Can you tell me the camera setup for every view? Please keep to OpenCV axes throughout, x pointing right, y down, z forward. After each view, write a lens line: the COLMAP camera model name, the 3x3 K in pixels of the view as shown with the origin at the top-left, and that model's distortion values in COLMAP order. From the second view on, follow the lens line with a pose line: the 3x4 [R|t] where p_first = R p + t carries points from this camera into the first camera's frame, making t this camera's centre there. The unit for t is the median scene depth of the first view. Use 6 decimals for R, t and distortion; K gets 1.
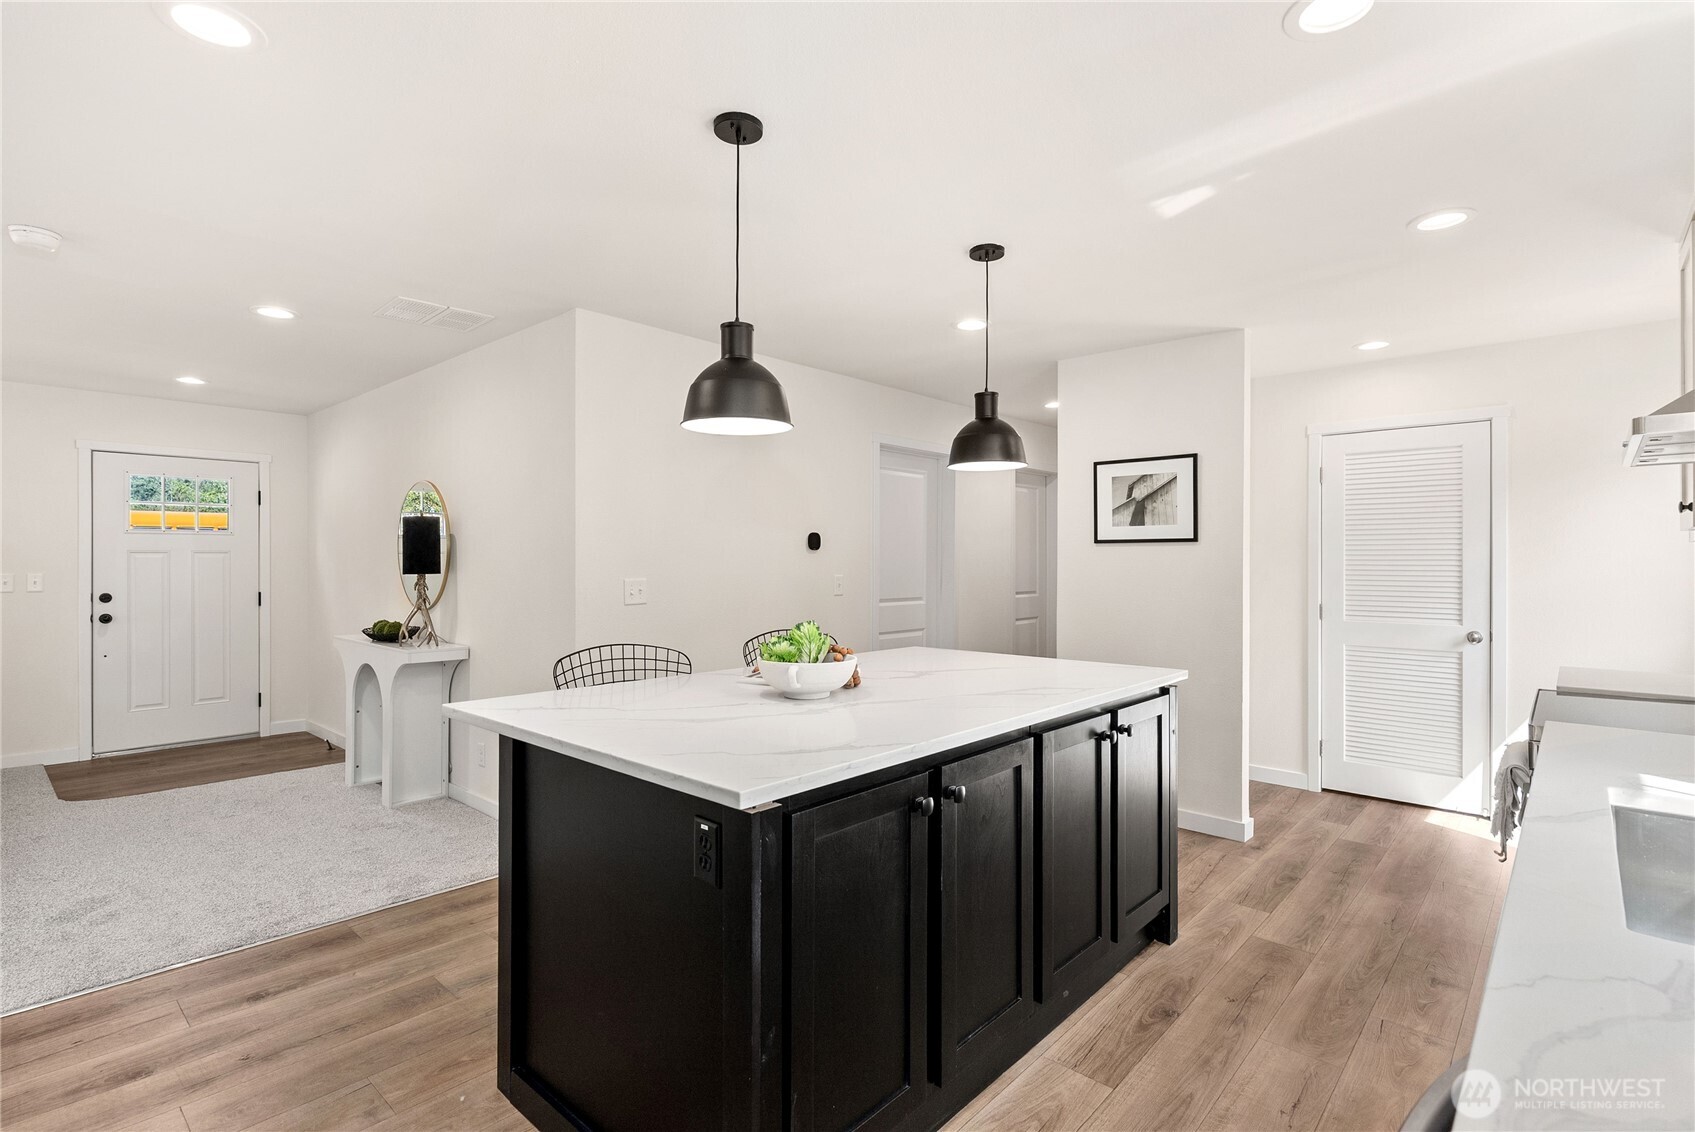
lens RADIAL K [[806.5, 0, 858.4], [0, 806.5, 587.0], [0, 0, 1]] dist [0.002746, -0.001442]
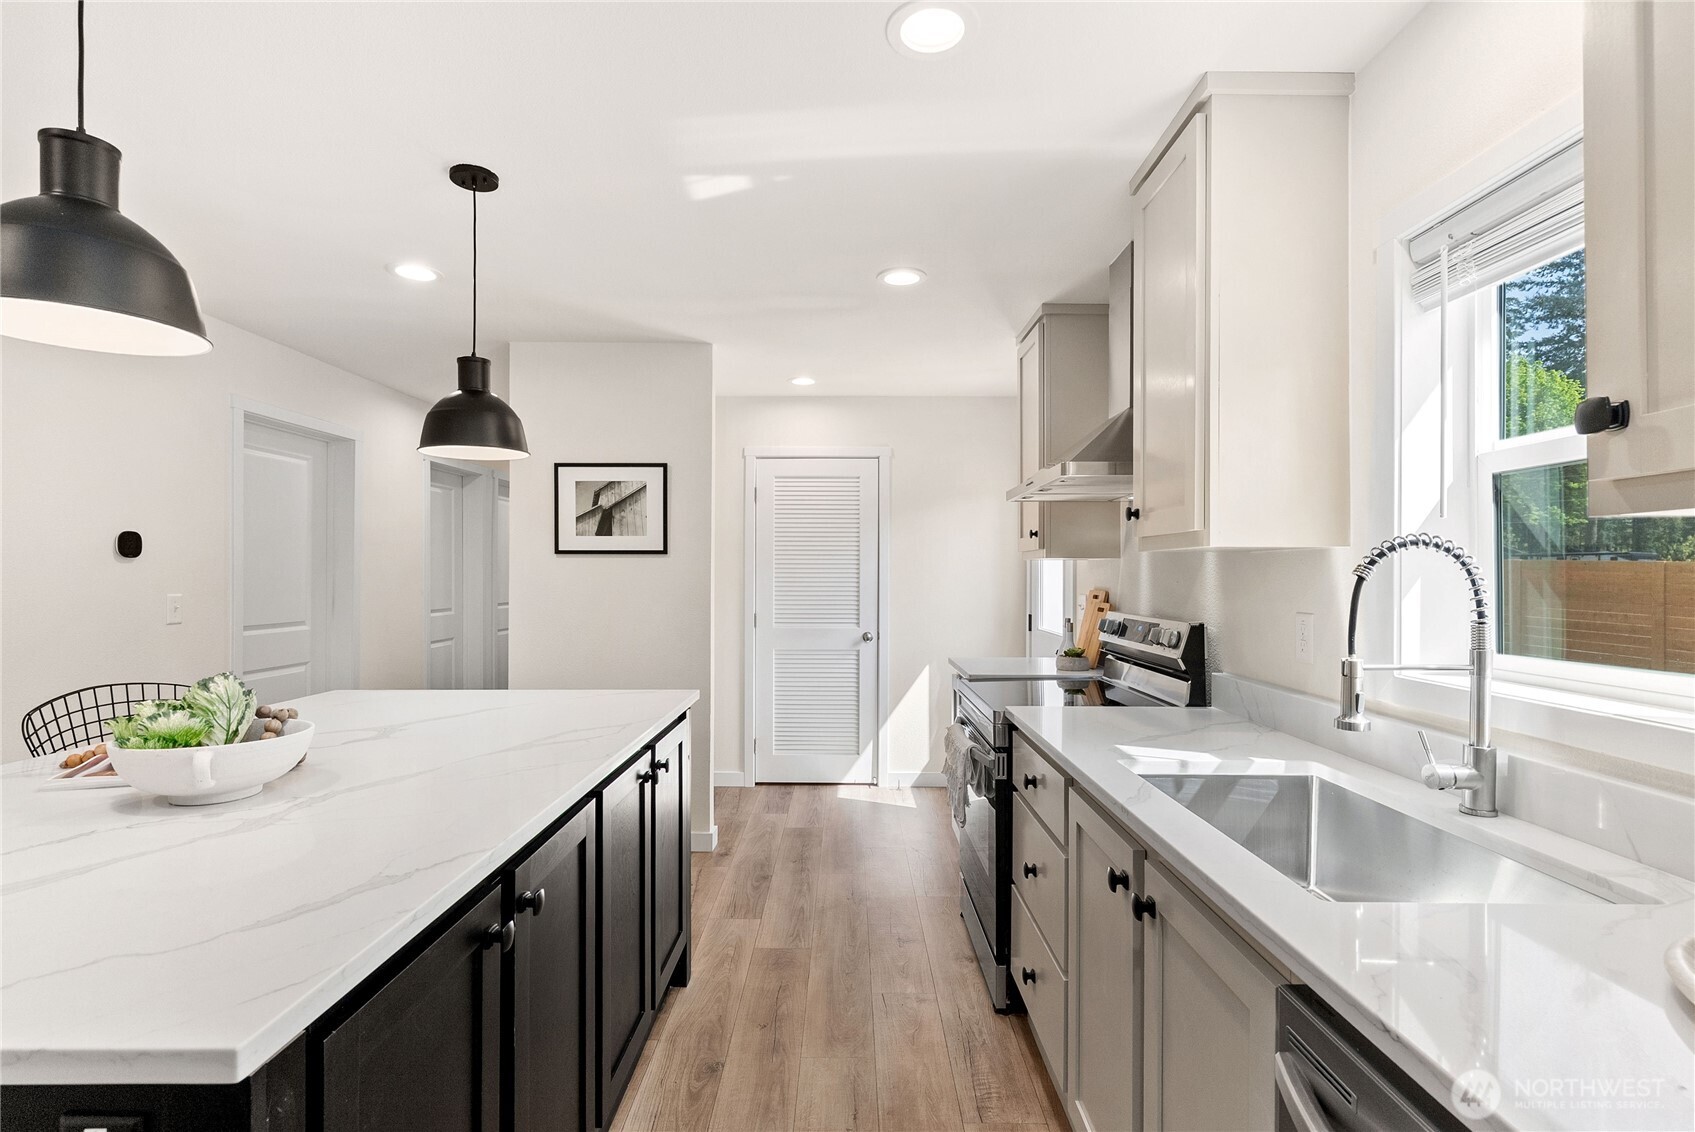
lens RADIAL K [[806.5, 0, 845.2], [0, 806.5, 590.4], [0, 0, 1]] dist [0.002746, -0.001442]
pose [[0.747799, -0.014880, 0.663758, -0.095161], [0.022138, 0.999752, -0.002528, -0.007507], [-0.663555, 0.016584, 0.747943, 0.189150]]
